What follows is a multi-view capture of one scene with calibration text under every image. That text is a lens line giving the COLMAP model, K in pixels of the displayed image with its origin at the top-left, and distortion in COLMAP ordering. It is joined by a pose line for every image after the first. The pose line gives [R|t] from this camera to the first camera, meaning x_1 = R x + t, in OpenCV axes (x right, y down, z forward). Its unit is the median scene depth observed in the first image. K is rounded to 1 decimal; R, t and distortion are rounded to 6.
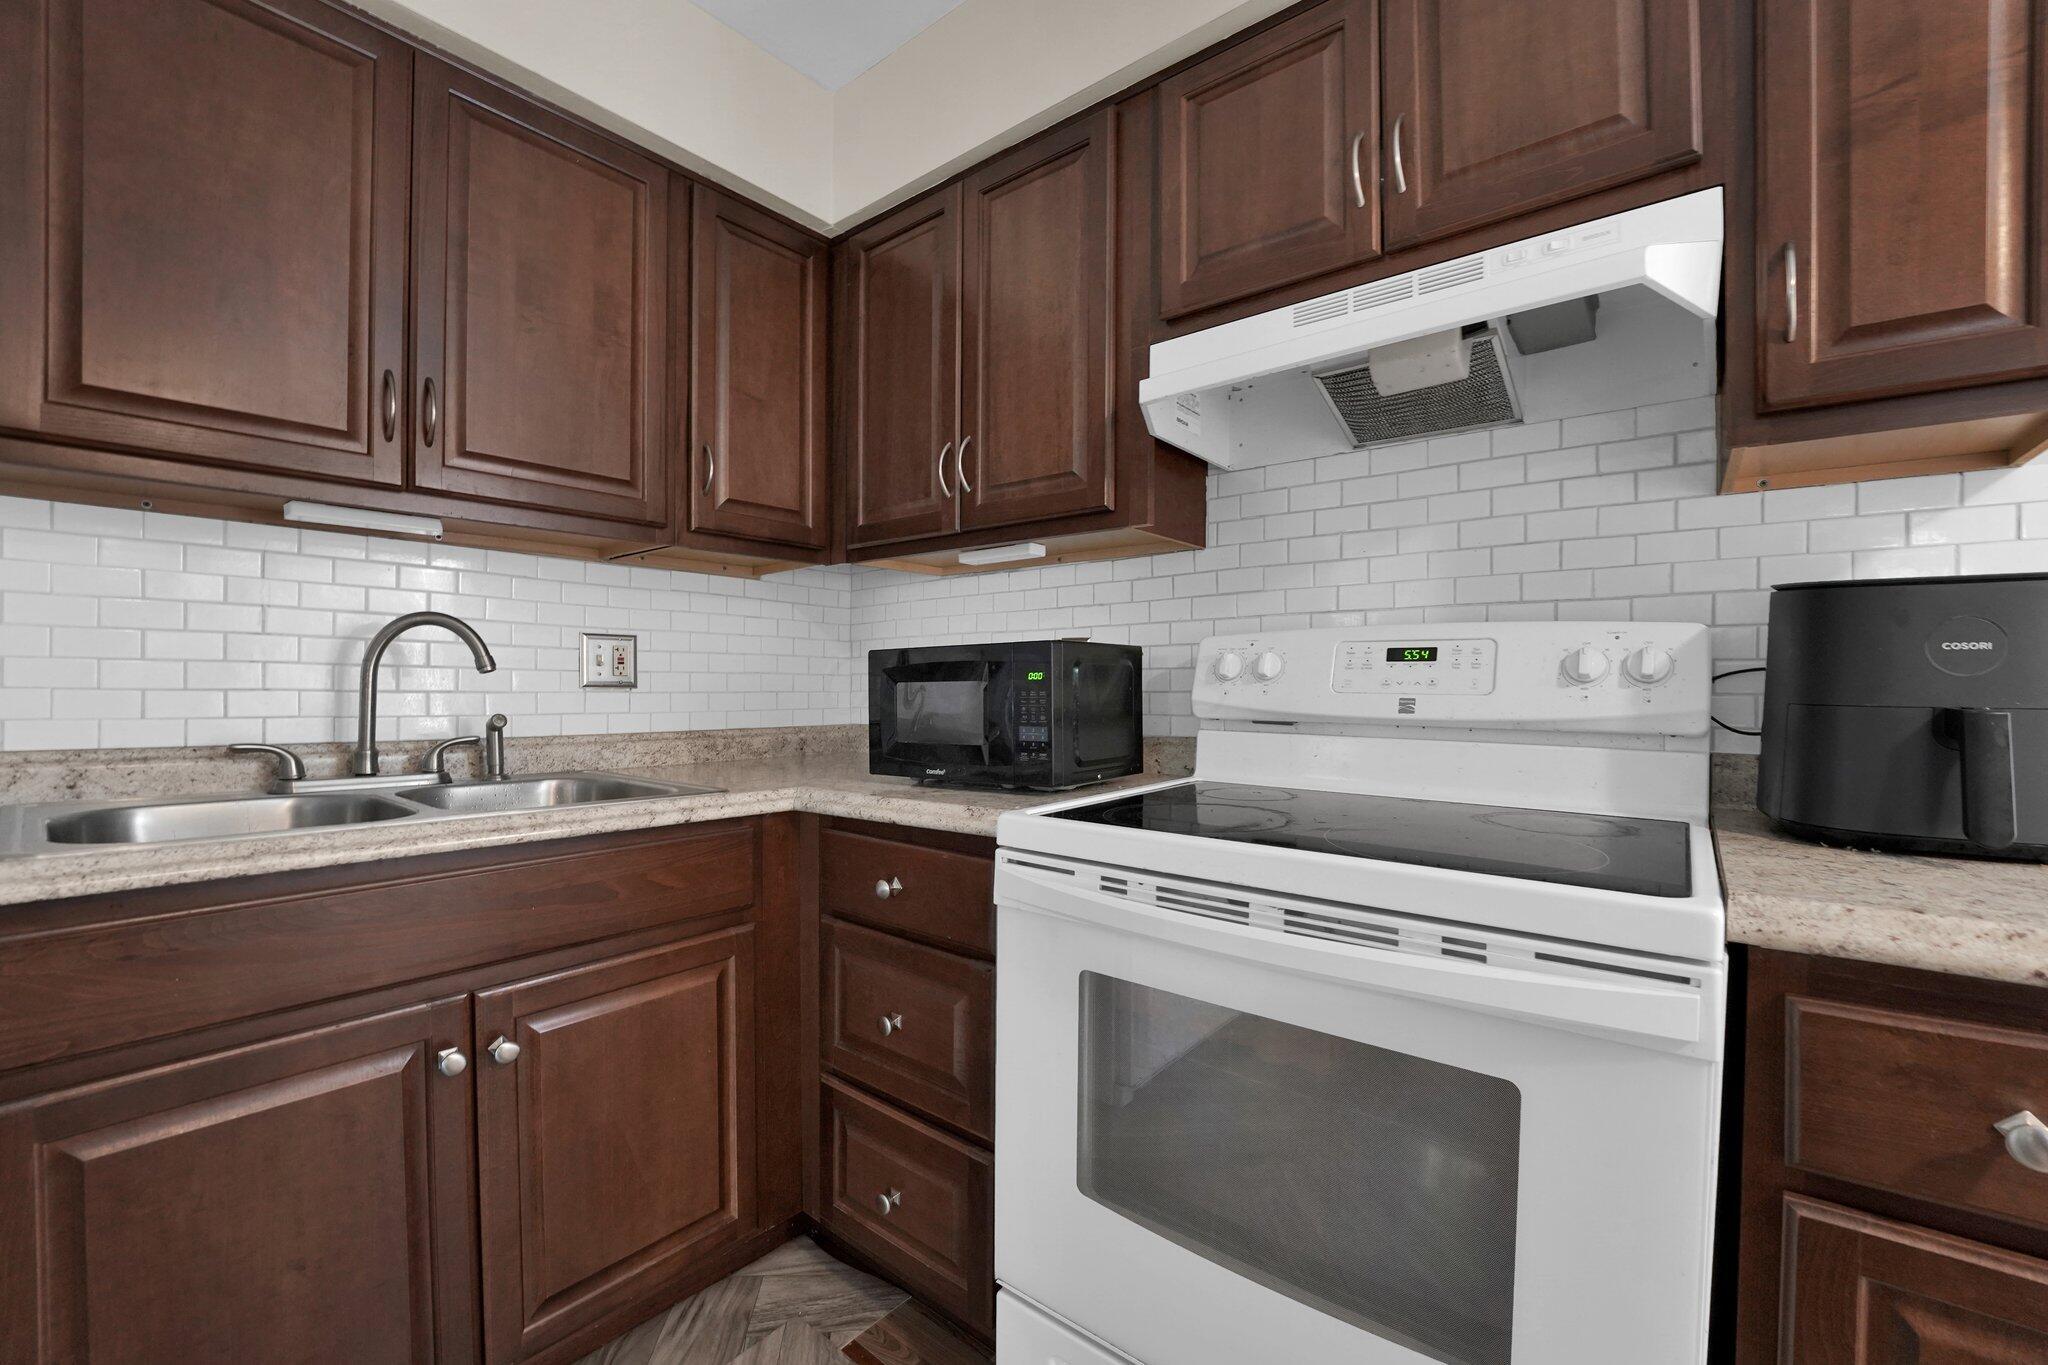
lens RADIAL K [[845.7, 0, 1015.9], [0, 845.7, 686.5], [0, 0, 1]] dist [-0.027787, 0.003599]
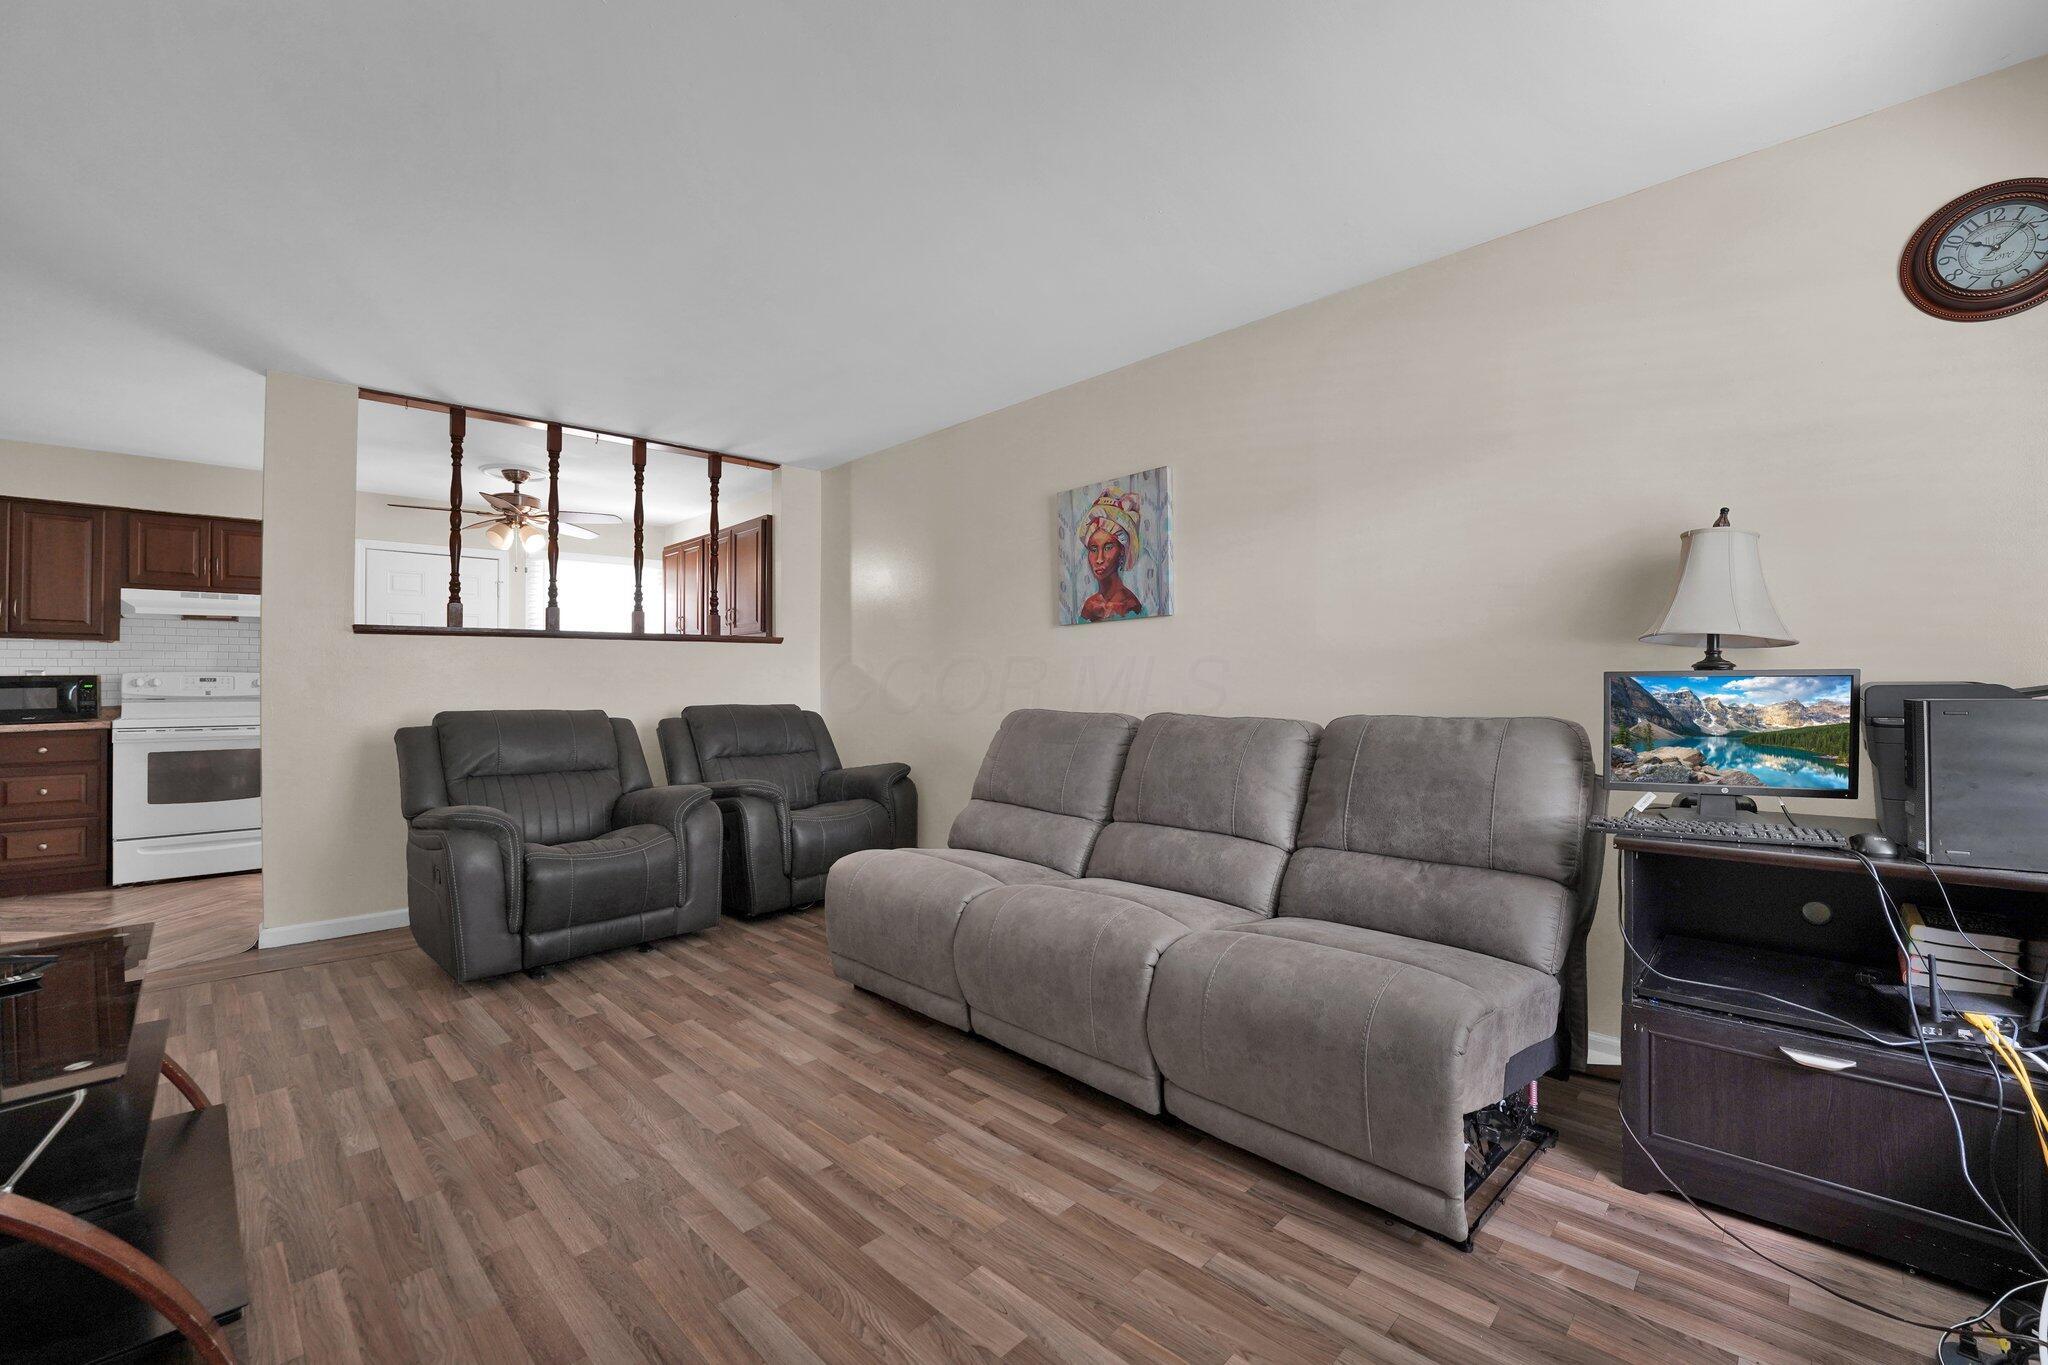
lens RADIAL K [[845.7, 0, 1007.3], [0, 845.7, 678.7], [0, 0, 1]] dist [-0.027787, 0.003599]
pose [[0.122785, 0.003642, 0.992427, -4.039938], [0.010275, 0.999935, -0.004940, 0.018111], [-0.992380, 0.010804, 0.122739, -4.419519]]
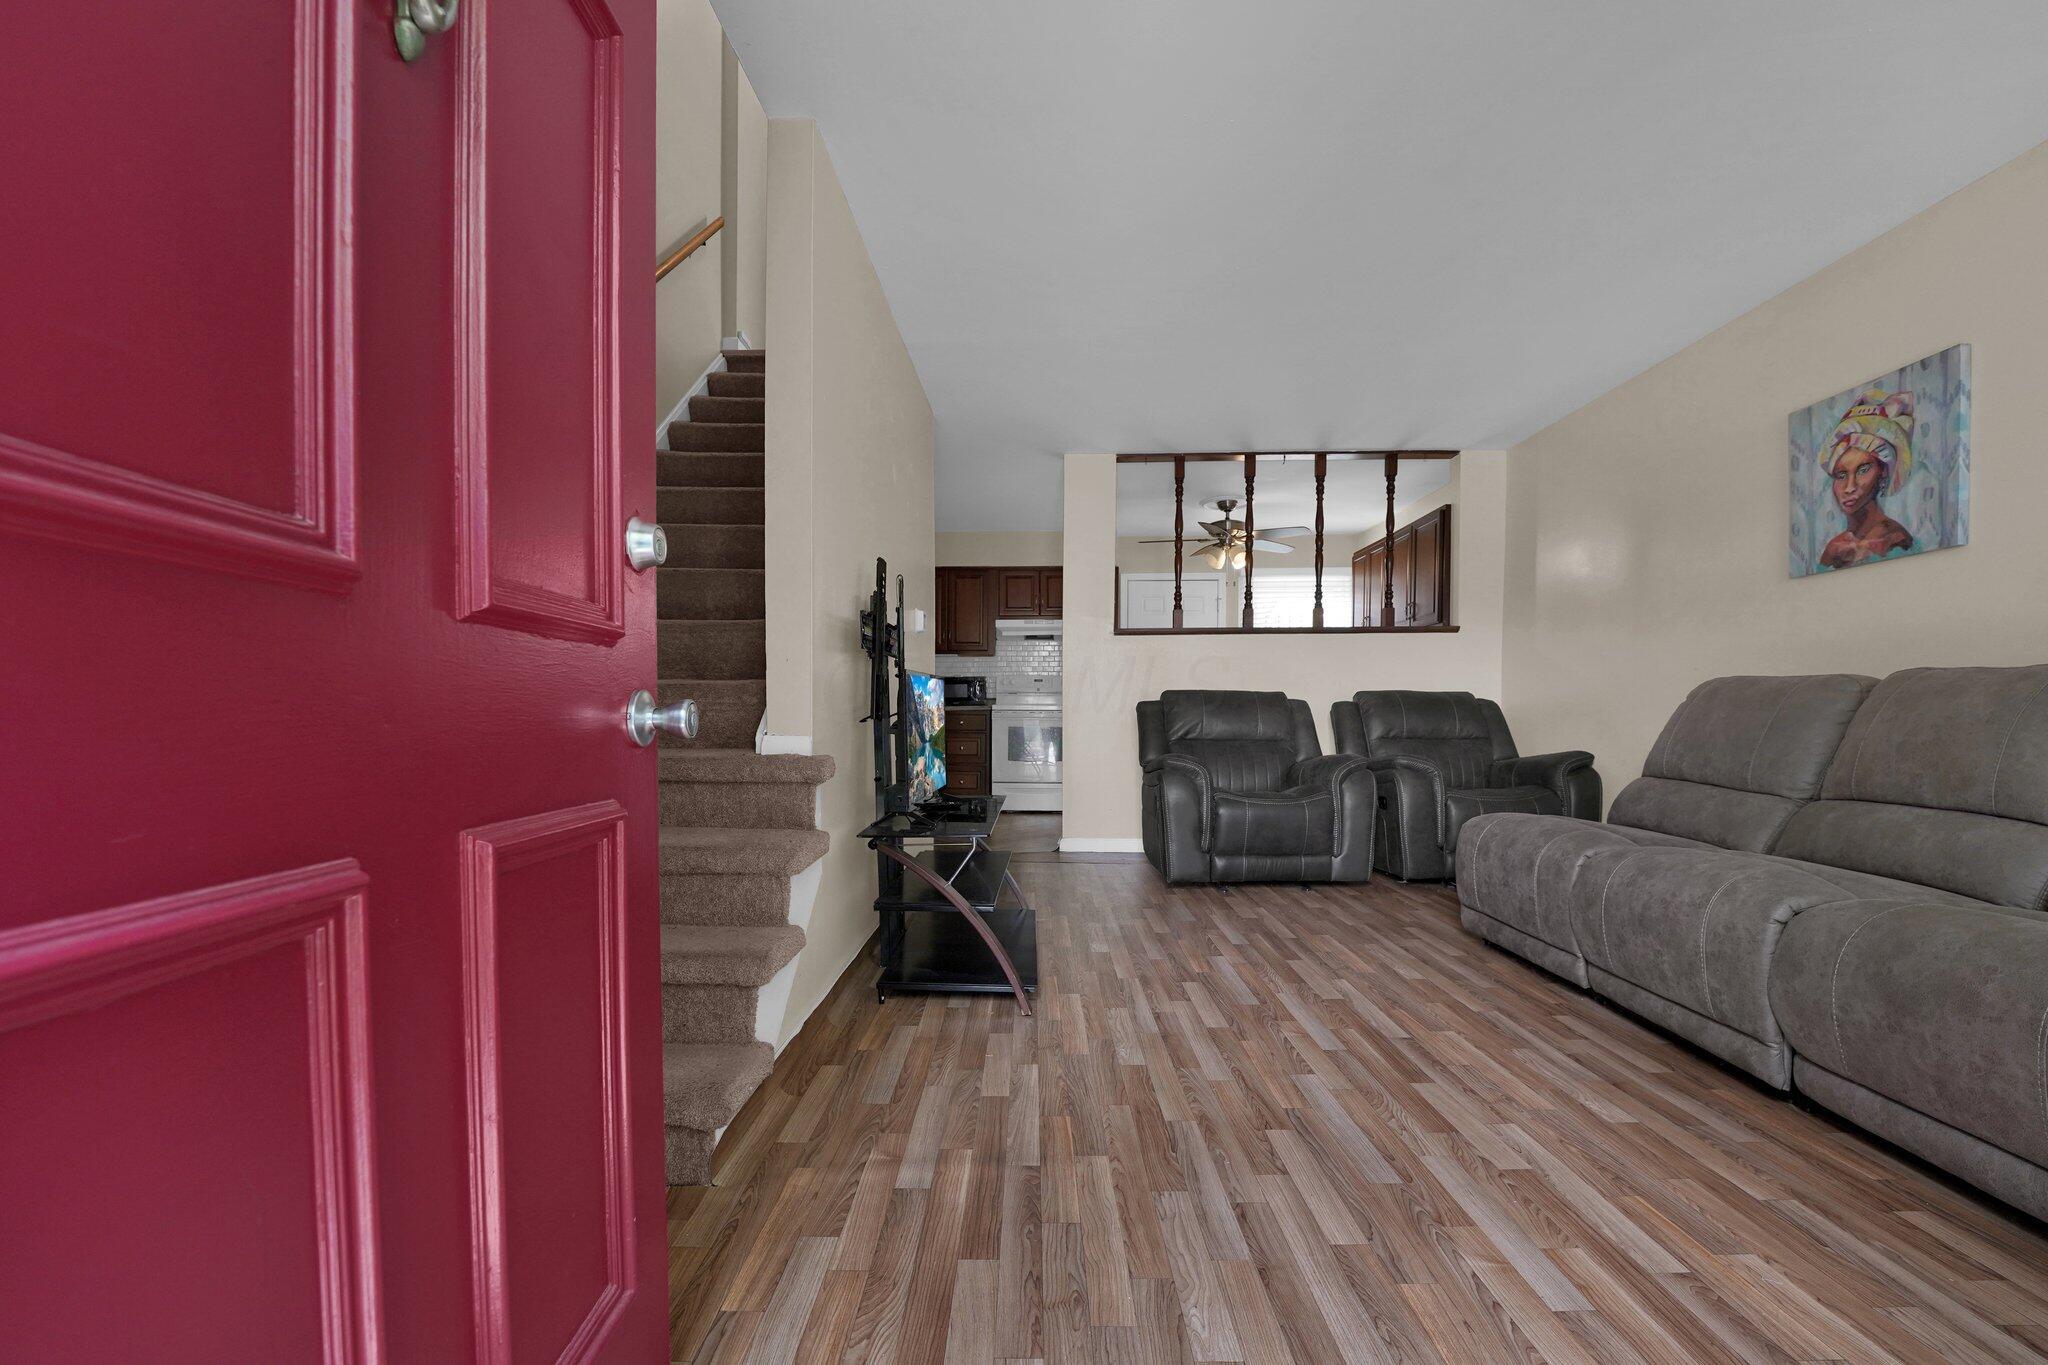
lens RADIAL K [[845.7, 0, 1019.0], [0, 845.7, 755.0], [0, 0, 1]] dist [-0.027787, 0.003599]
pose [[0.797324, -0.036055, 0.602473, -4.510058], [0.006524, 0.998671, 0.051132, 0.332174], [-0.603516, -0.036838, 0.796499, -5.143949]]
